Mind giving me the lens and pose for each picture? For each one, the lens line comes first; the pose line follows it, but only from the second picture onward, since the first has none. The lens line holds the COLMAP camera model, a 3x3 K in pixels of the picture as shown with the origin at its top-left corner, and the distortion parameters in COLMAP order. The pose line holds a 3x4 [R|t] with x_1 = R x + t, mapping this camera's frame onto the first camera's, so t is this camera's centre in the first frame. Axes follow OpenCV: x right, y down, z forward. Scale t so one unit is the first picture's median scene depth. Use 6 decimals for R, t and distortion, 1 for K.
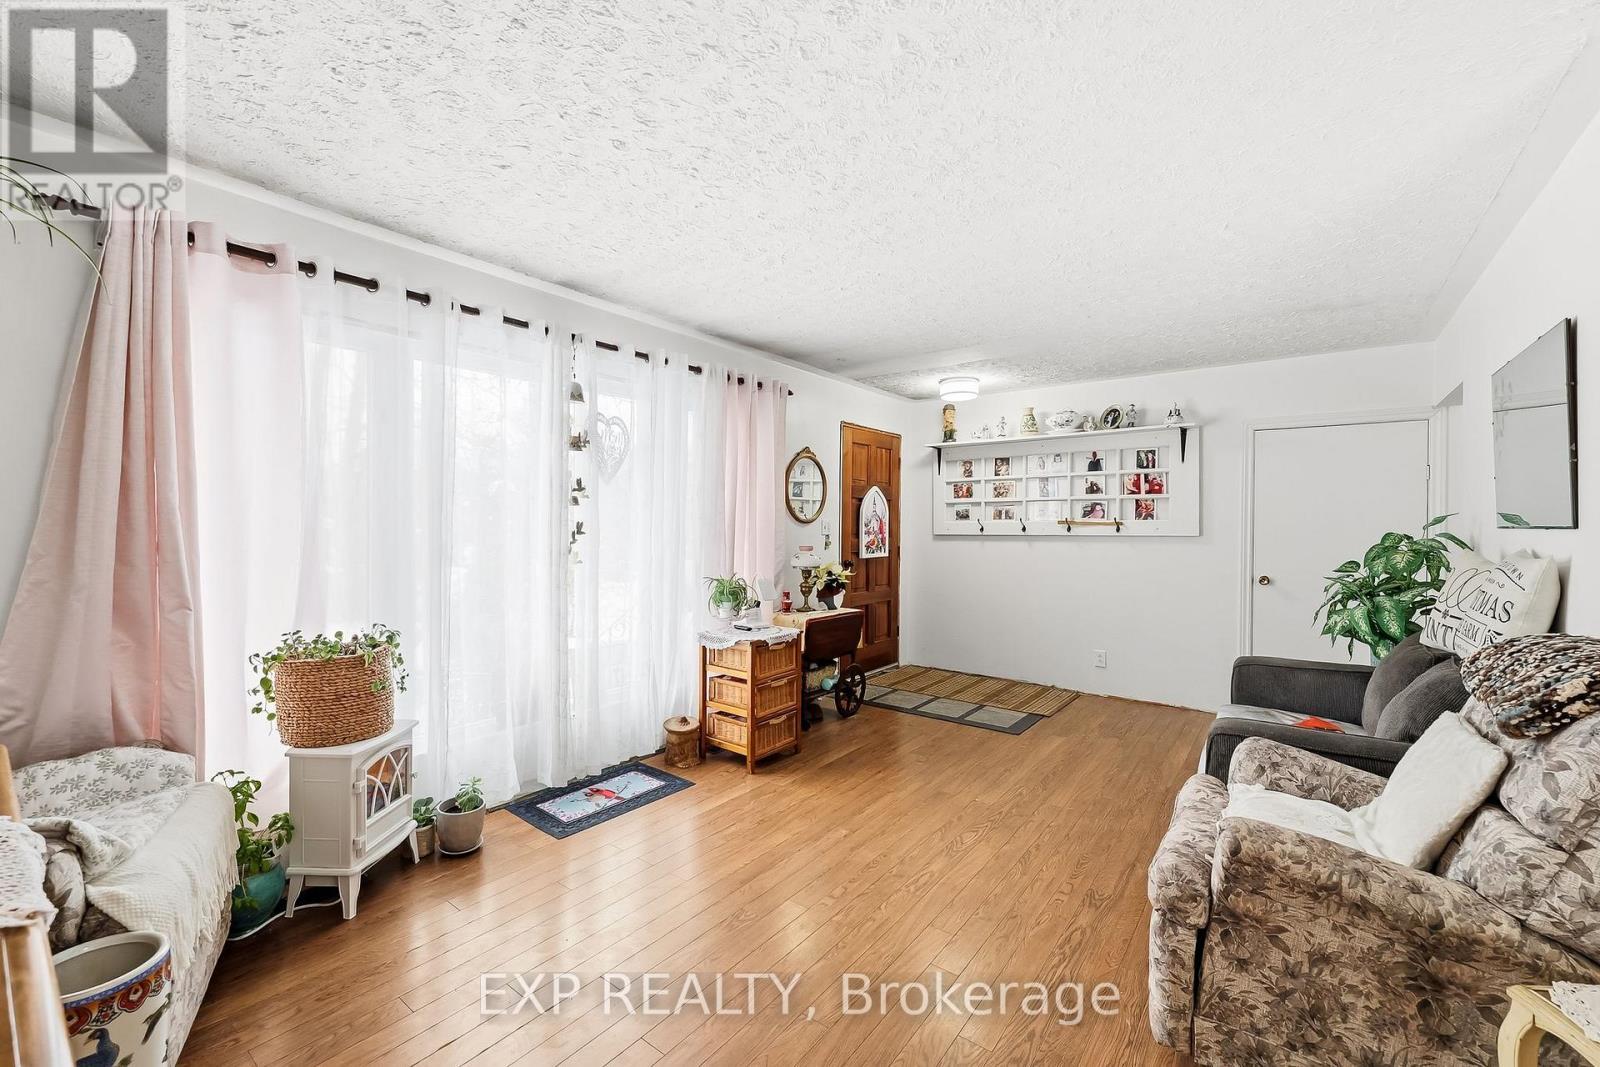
lens RADIAL K [[644.4, 0, 795.2], [0, 644.4, 523.2], [0, 0, 1]] dist [0.000500, -0.000008]
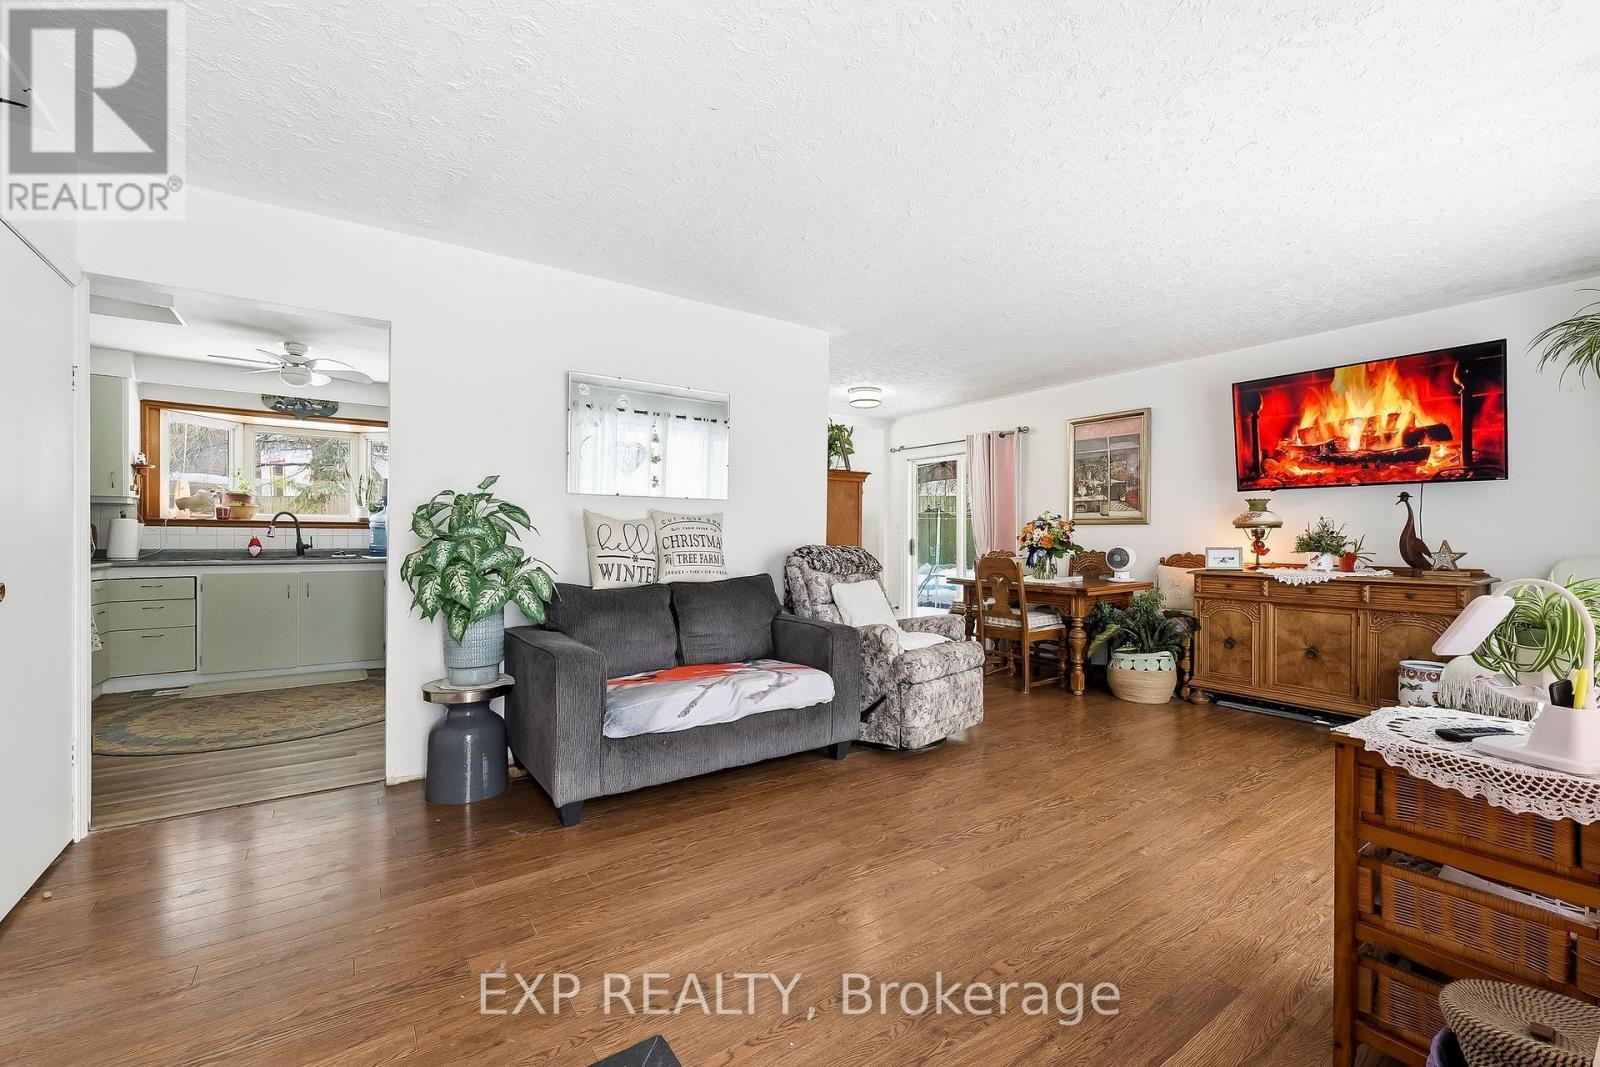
lens RADIAL K [[672.4, 0, 808.5], [0, 672.4, 539.3], [0, 0, 1]] dist [-0.002067, -0.000150]
pose [[-0.961492, -0.010011, 0.274650, 0.228120], [-0.008232, 0.999937, 0.007628, 0.069324], [-0.274709, 0.005074, -0.961514, 1.729848]]
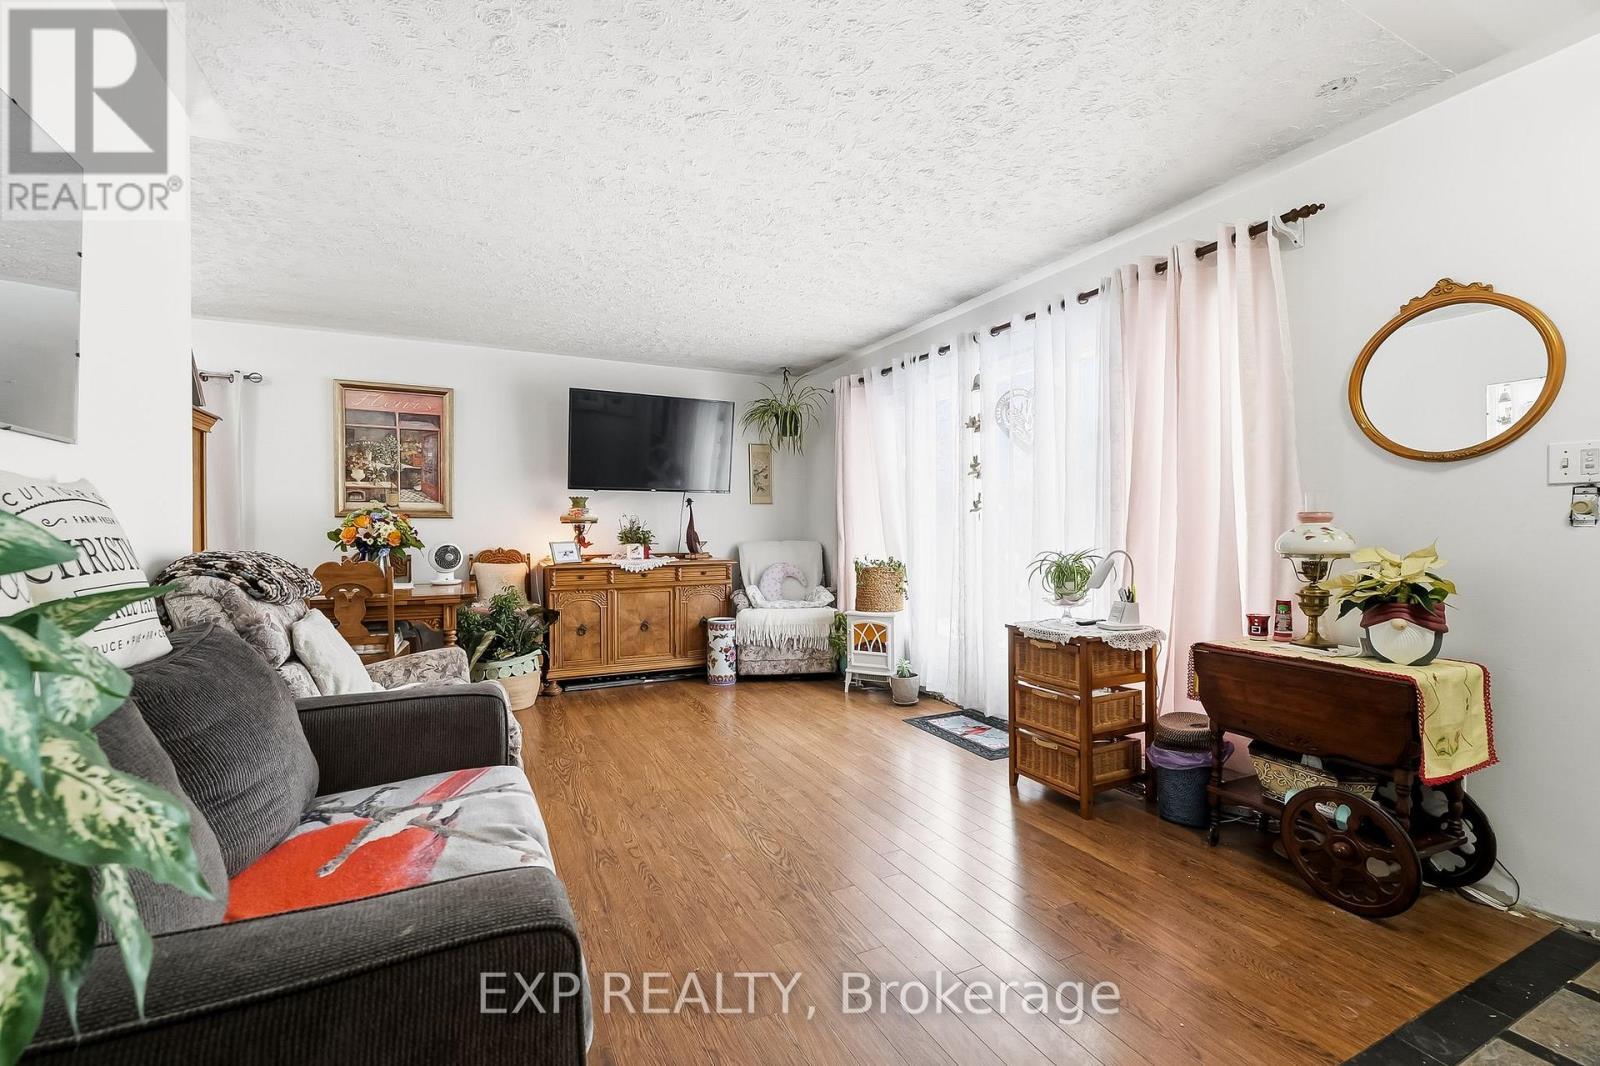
lens RADIAL K [[672.4, 0, 805.1], [0, 672.4, 535.6], [0, 0, 1]] dist [-0.002067, -0.000150]
pose [[-0.423950, 0.000928, -0.905685, 0.909827], [0.000284, 1.000000, 0.000892, 0.075729], [0.905685, 0.000121, -0.423950, 1.238735]]
